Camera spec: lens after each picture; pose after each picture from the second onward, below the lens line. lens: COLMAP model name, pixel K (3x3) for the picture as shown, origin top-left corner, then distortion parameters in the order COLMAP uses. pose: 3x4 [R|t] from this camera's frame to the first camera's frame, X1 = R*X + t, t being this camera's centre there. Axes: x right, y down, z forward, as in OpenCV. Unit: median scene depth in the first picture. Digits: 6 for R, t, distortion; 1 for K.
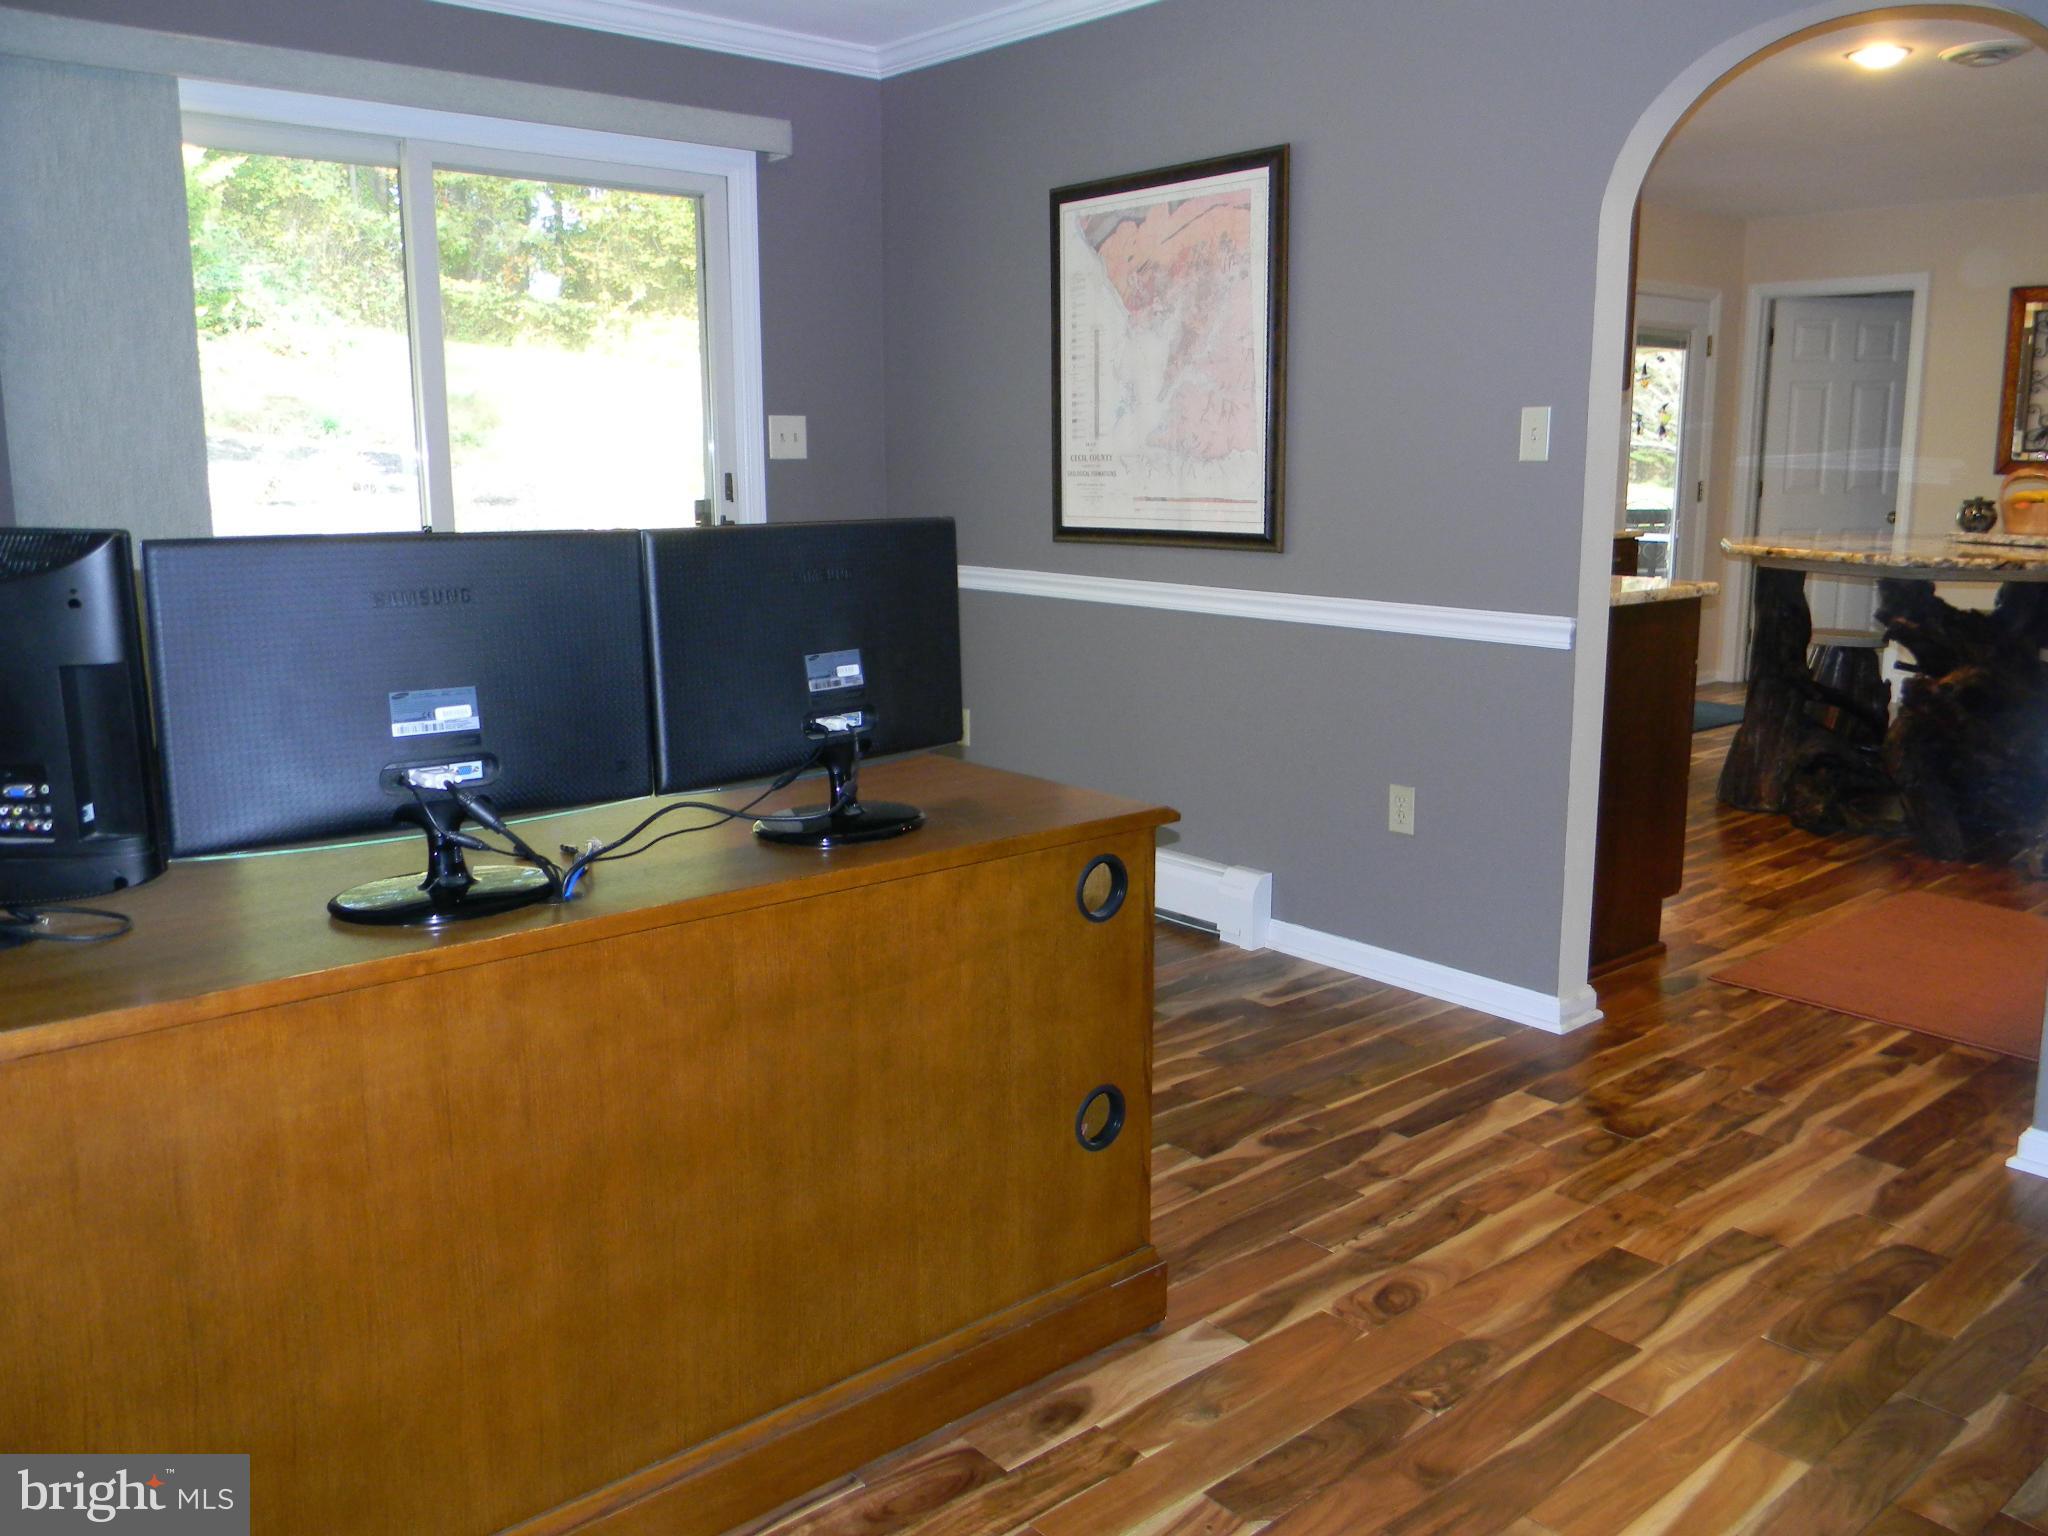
lens RADIAL K [[1638.9, 0, 1030.1], [0, 1638.9, 741.5], [0, 0, 1]] dist [0.021633, -0.061117]
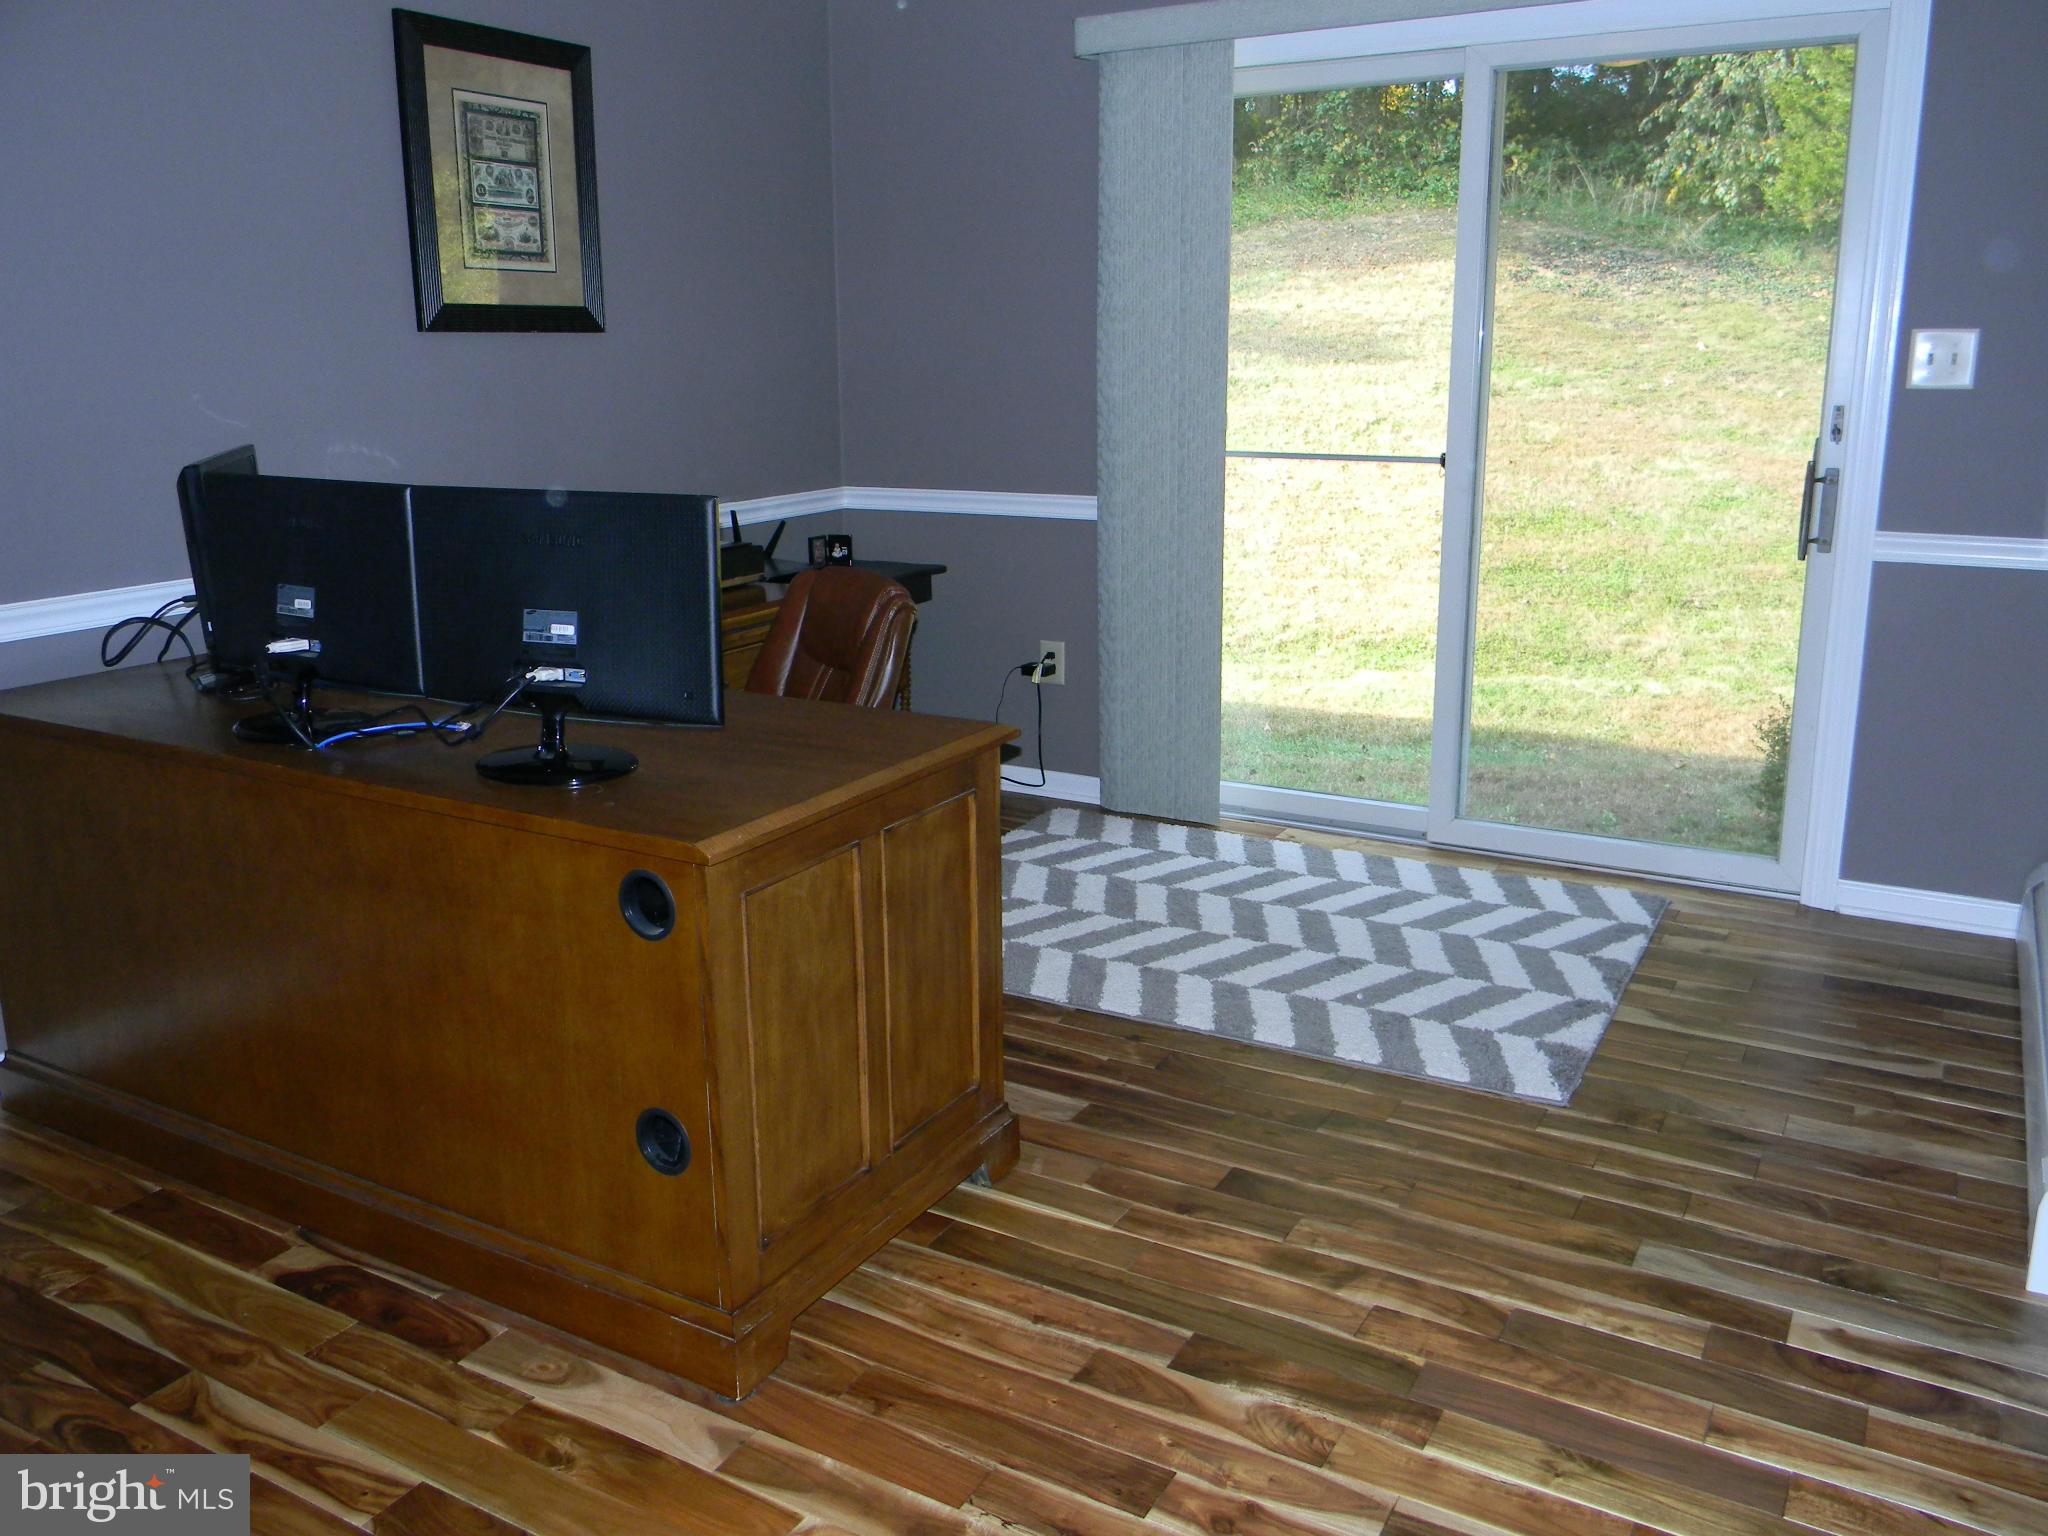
lens RADIAL K [[1640.7, 0, 1018.6], [0, 1640.7, 745.5], [0, 0, 1]] dist [0.008989, -0.020368]
pose [[0.322474, 0.221204, -0.920369, 0.924047], [-0.151762, 0.971816, 0.180395, -0.193661], [0.934333, 0.081505, 0.346955, 0.837127]]
